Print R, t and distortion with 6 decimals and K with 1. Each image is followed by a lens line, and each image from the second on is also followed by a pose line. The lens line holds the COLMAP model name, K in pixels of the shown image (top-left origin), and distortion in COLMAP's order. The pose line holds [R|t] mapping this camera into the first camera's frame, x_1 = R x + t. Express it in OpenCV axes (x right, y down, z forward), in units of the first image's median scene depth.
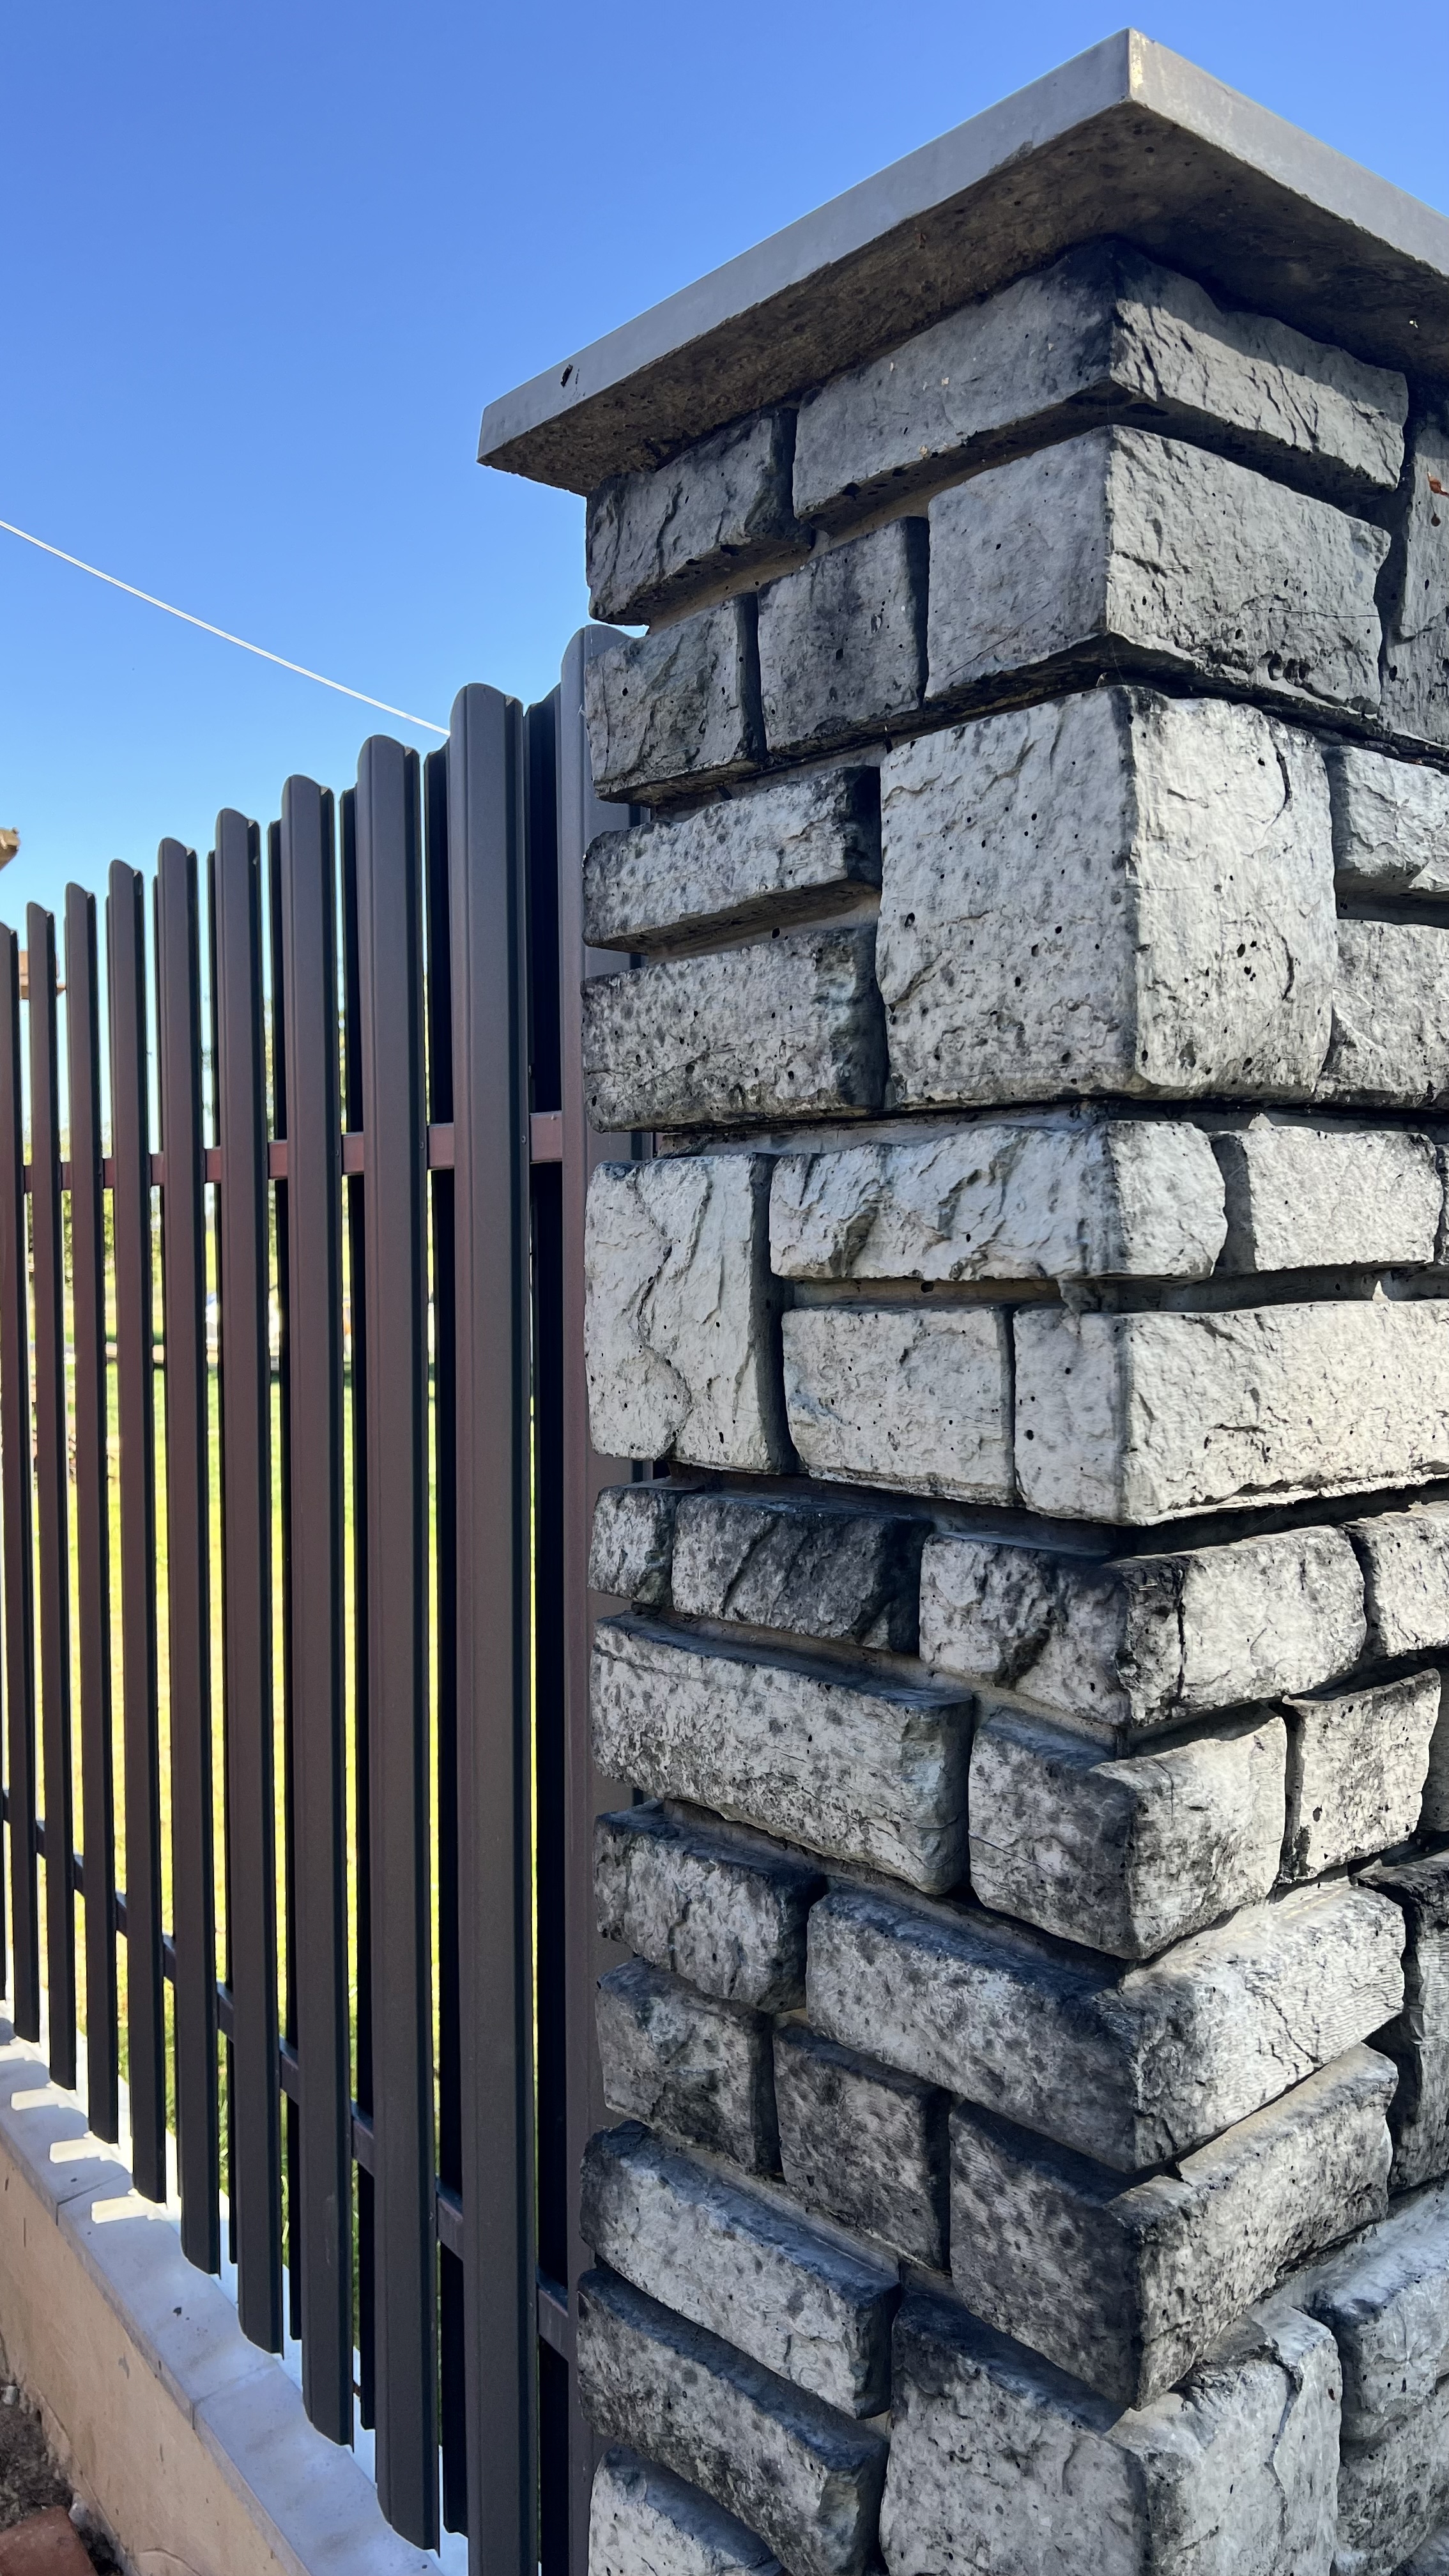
lens RADIAL K [[1961.0, 0, 725.4], [0, 1961.0, 1291.8], [0, 0, 1]] dist [0.079818, -0.113659]
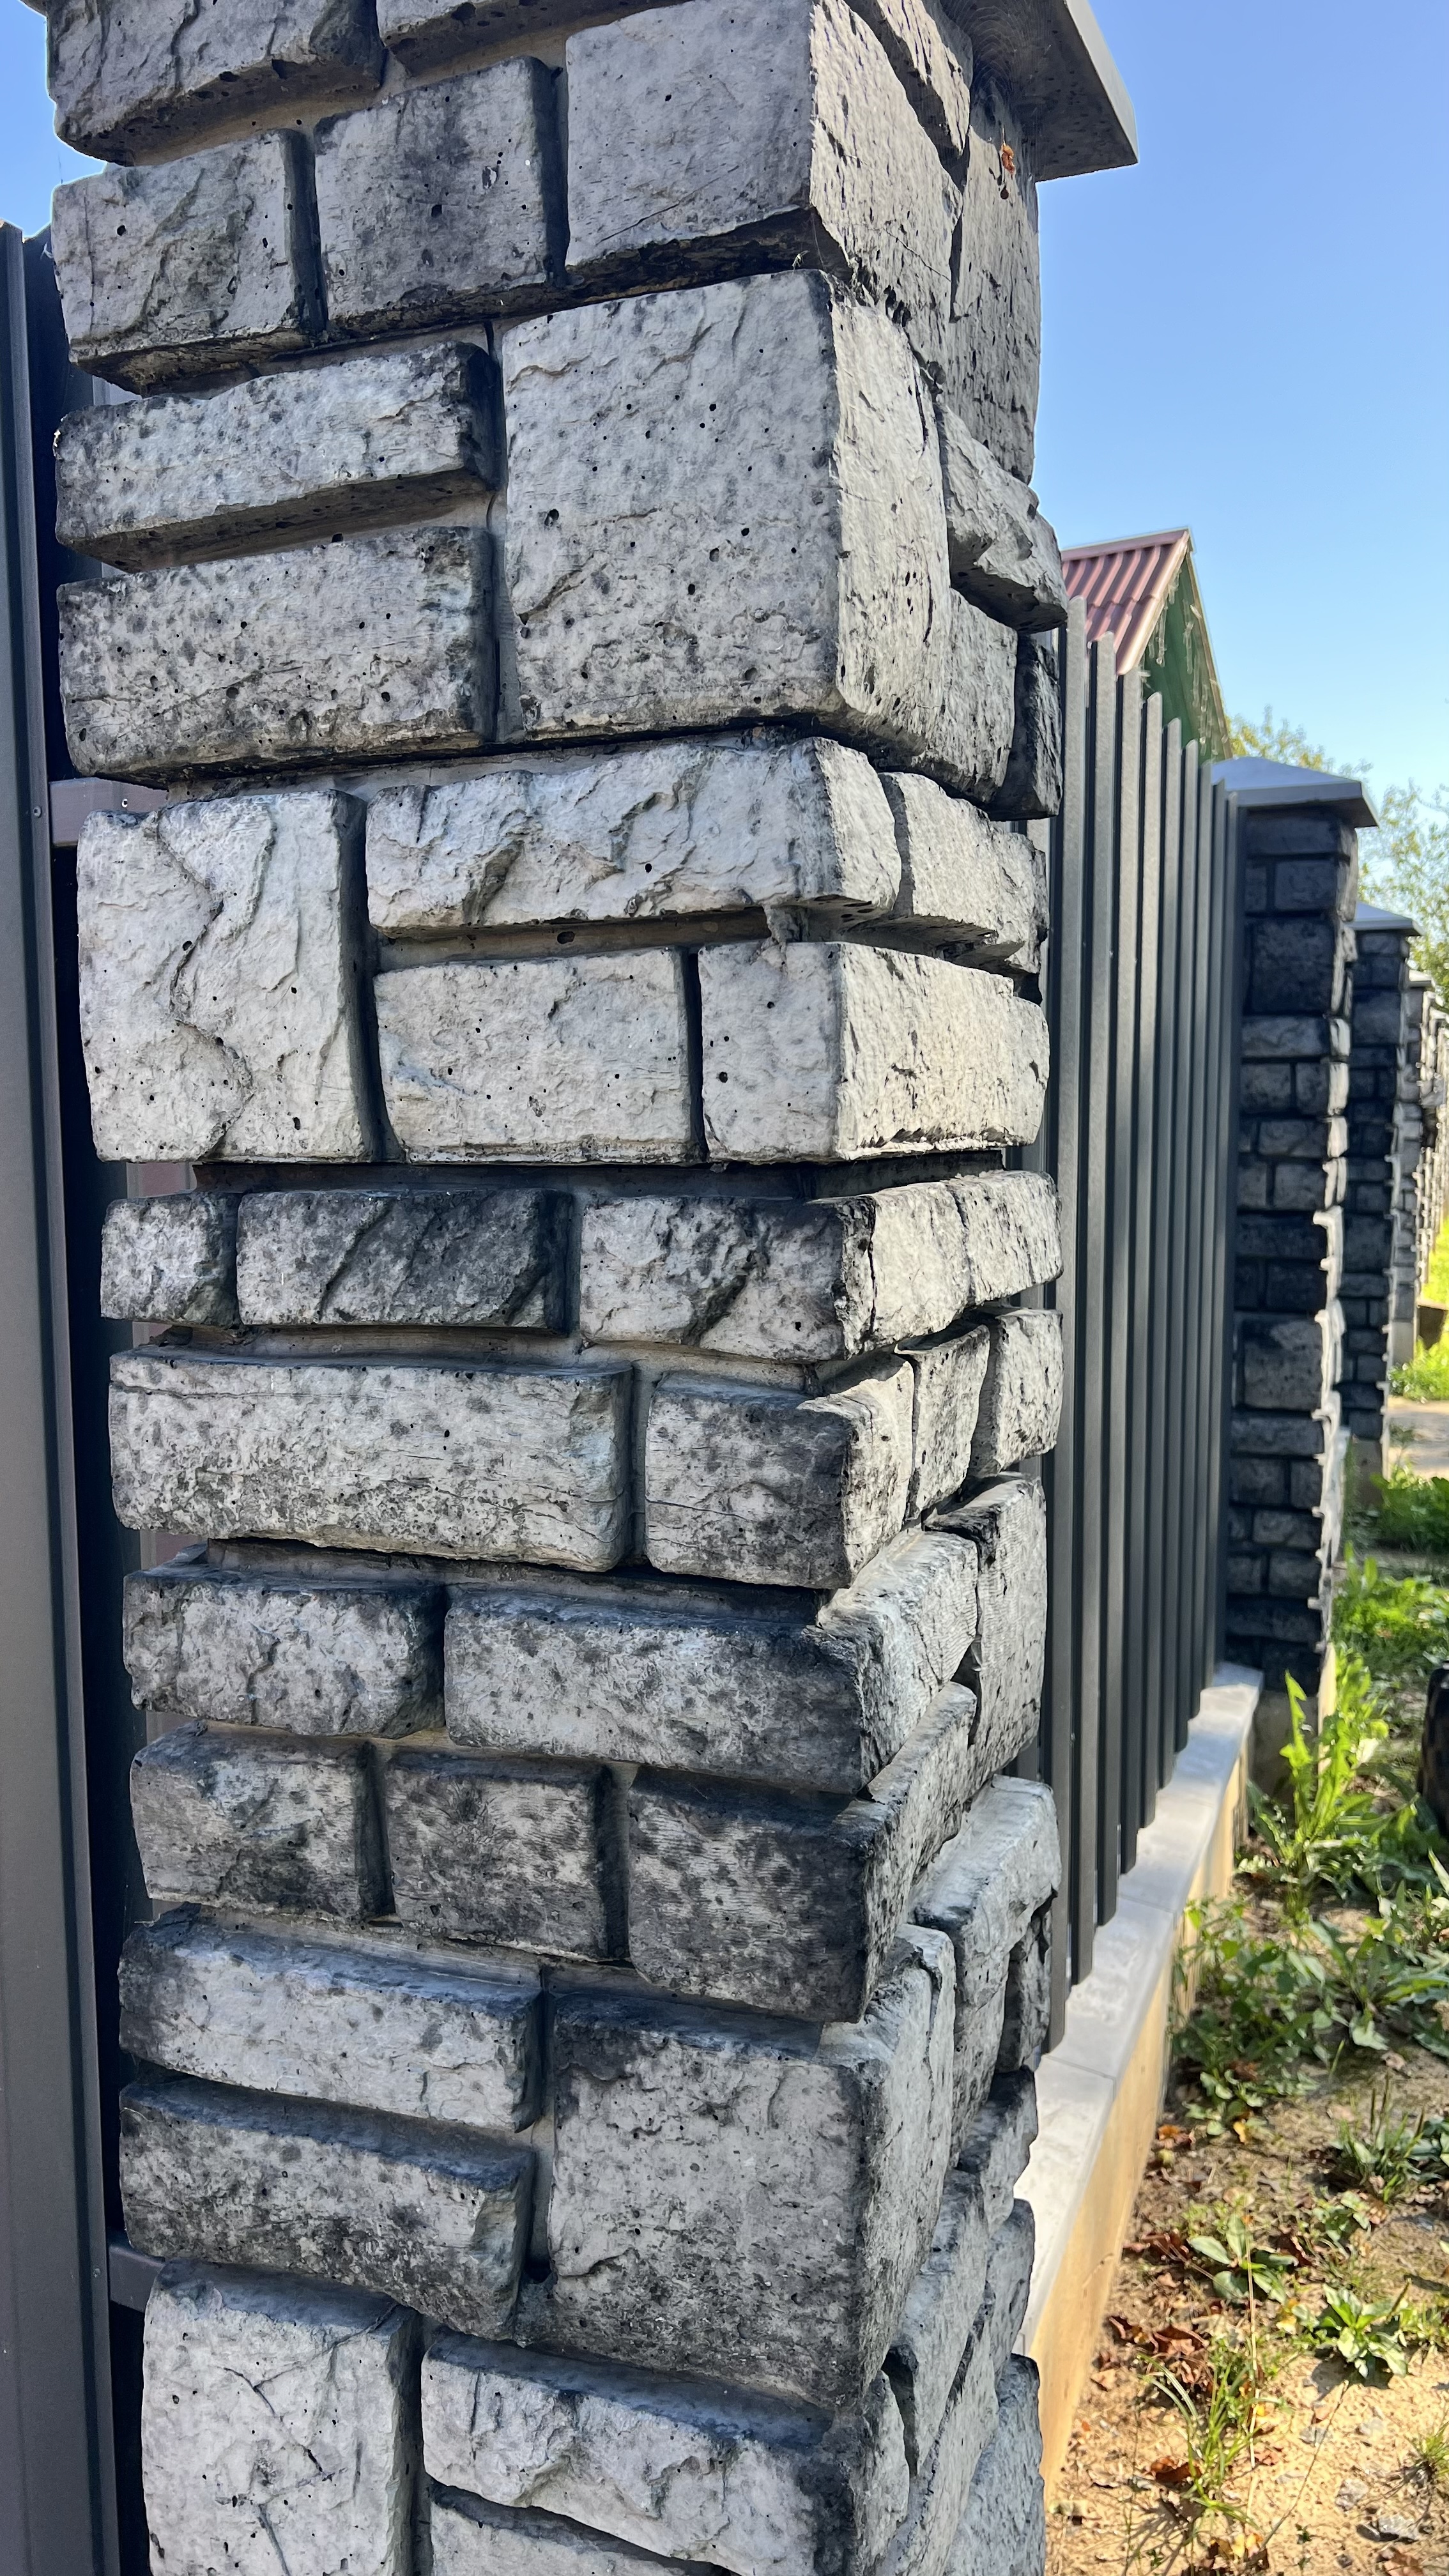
lens RADIAL K [[1950.2, 0, 729.4], [0, 1950.2, 1306.2], [0, 0, 1]] dist [0.147938, -0.337849]
pose [[0.883231, -0.050033, 0.466262, -0.278460], [0.020151, 0.997423, 0.068858, 0.112915], [-0.468506, -0.051422, 0.881963, 0.140455]]
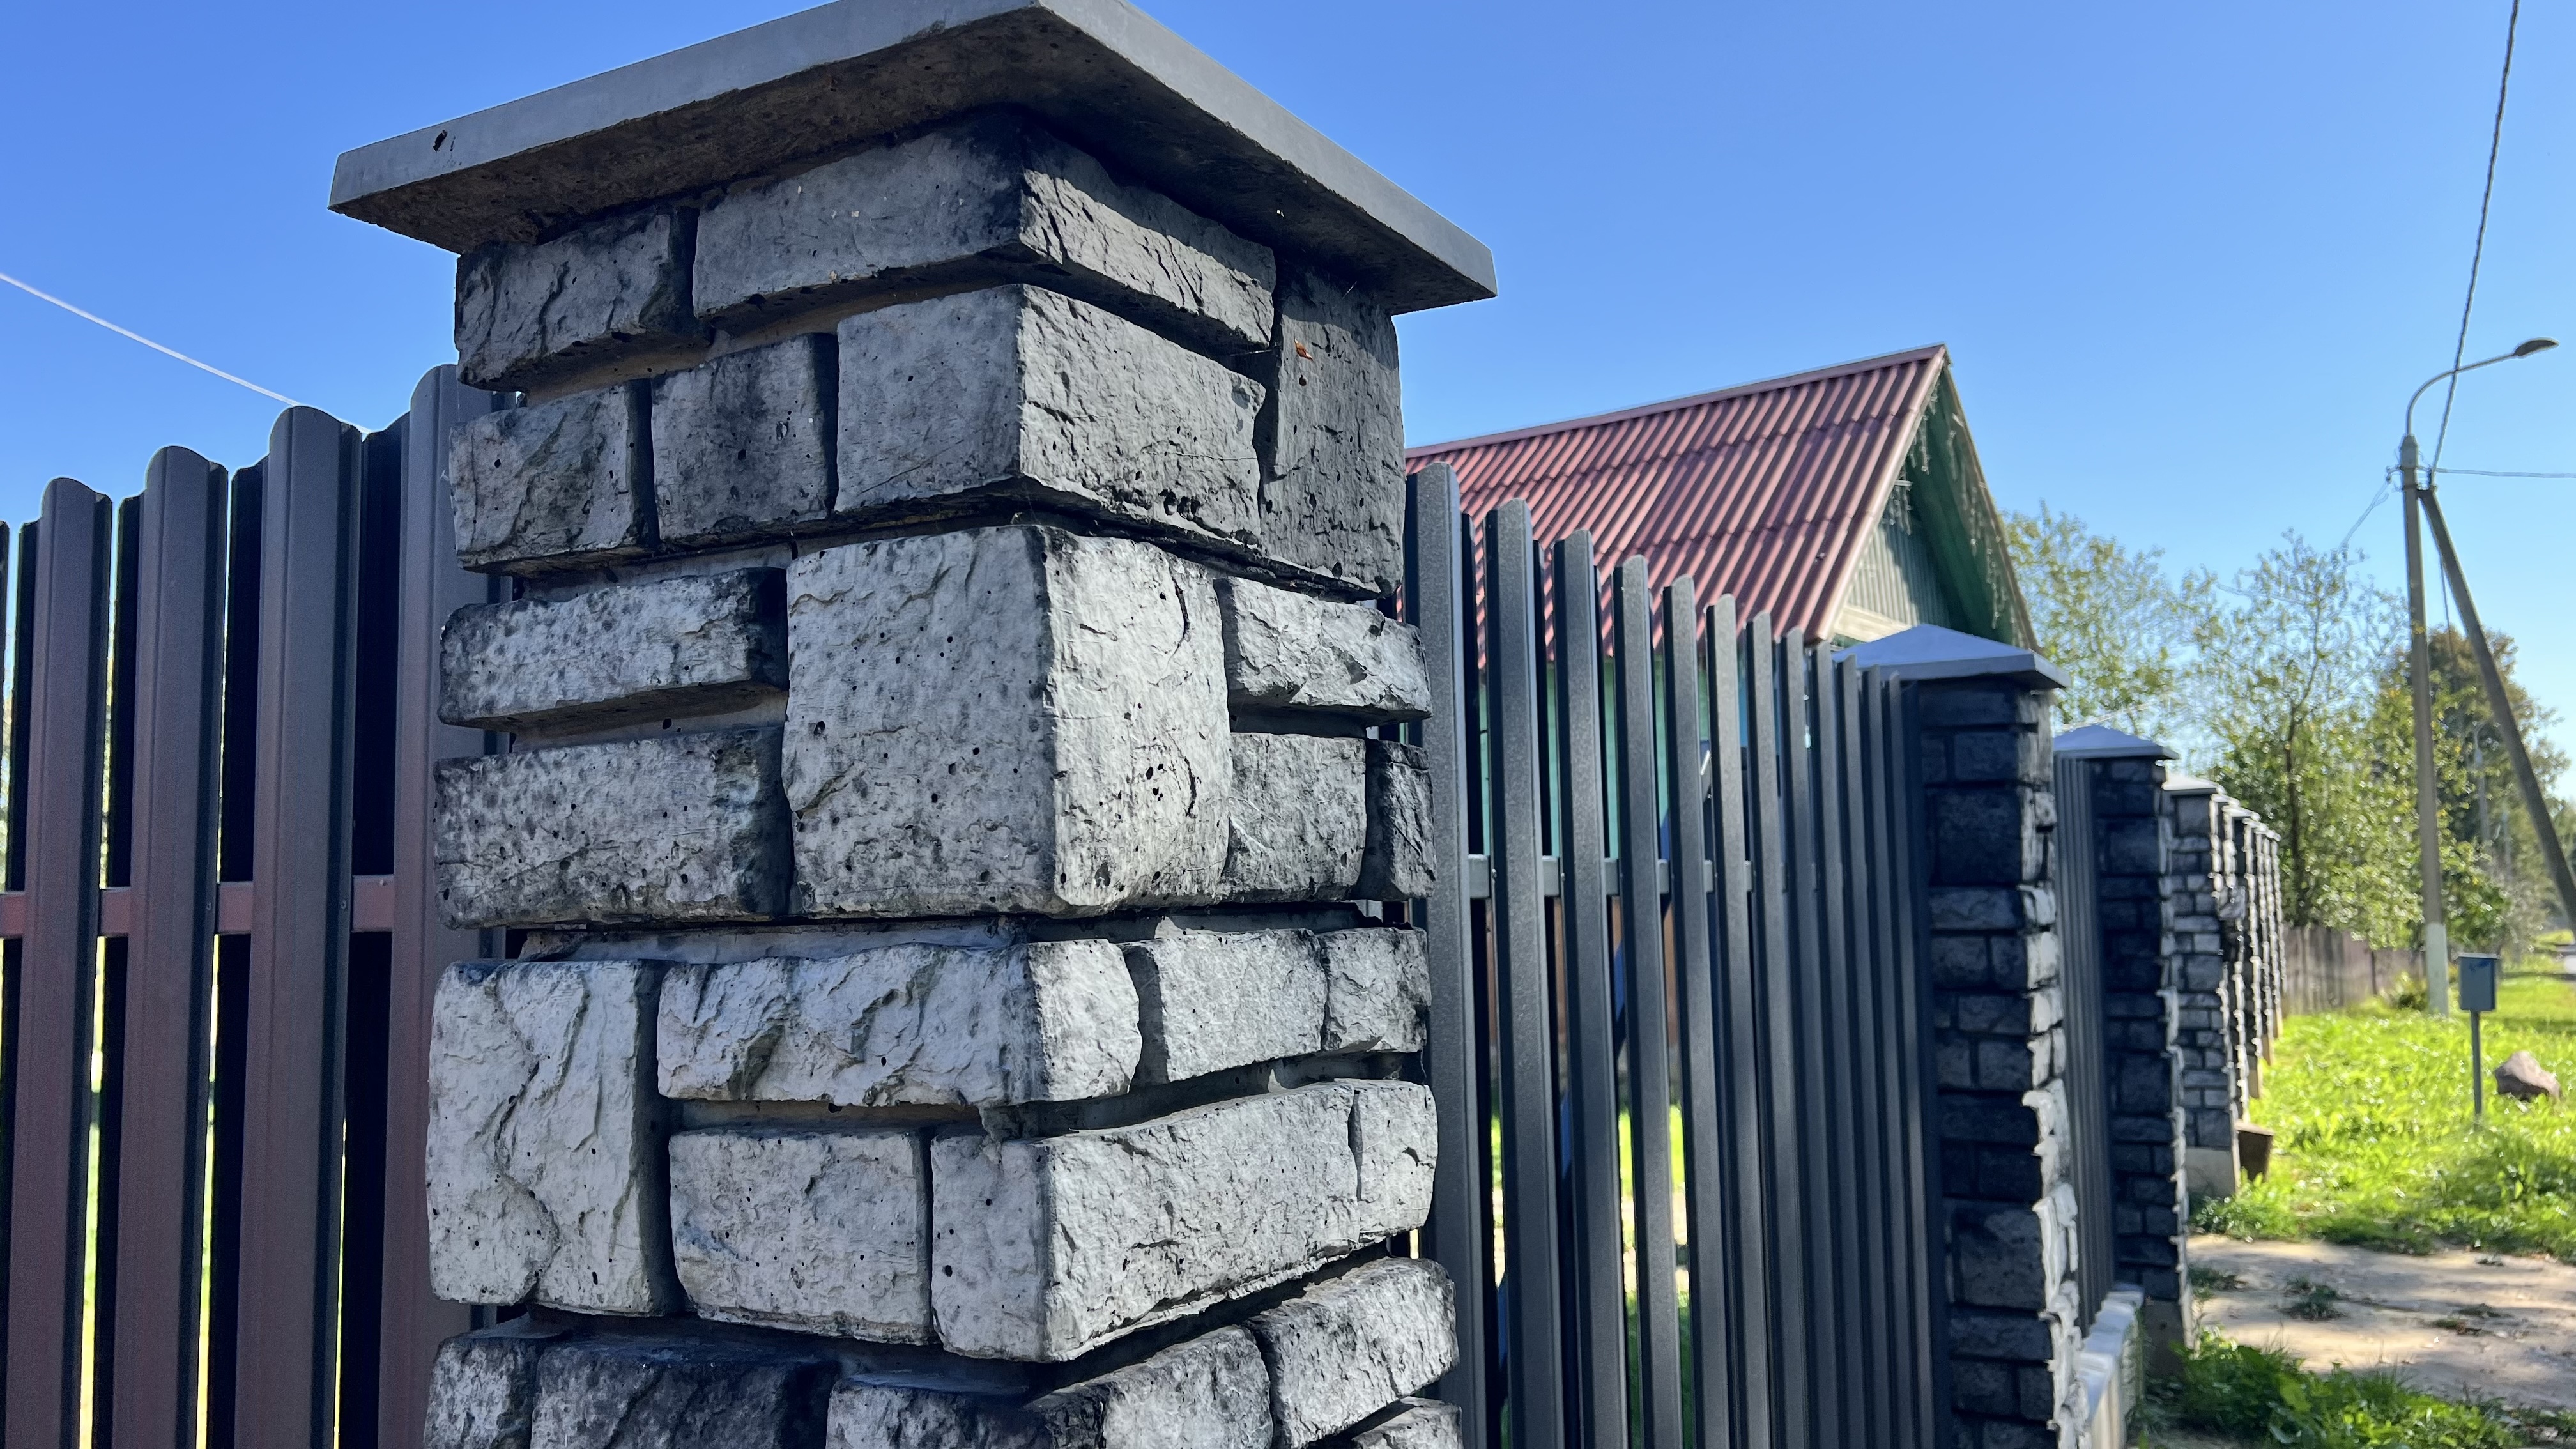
lens RADIAL K [[1953.6, 0, 1303.9], [0, 1953.6, 701.6], [0, 0, 1]] dist [0.078025, -0.106625]
pose [[0.933880, 0.019390, 0.357060, -0.030129], [0.027757, 0.991585, -0.126445, -0.072548], [-0.356507, 0.127995, 0.925484, 0.009327]]
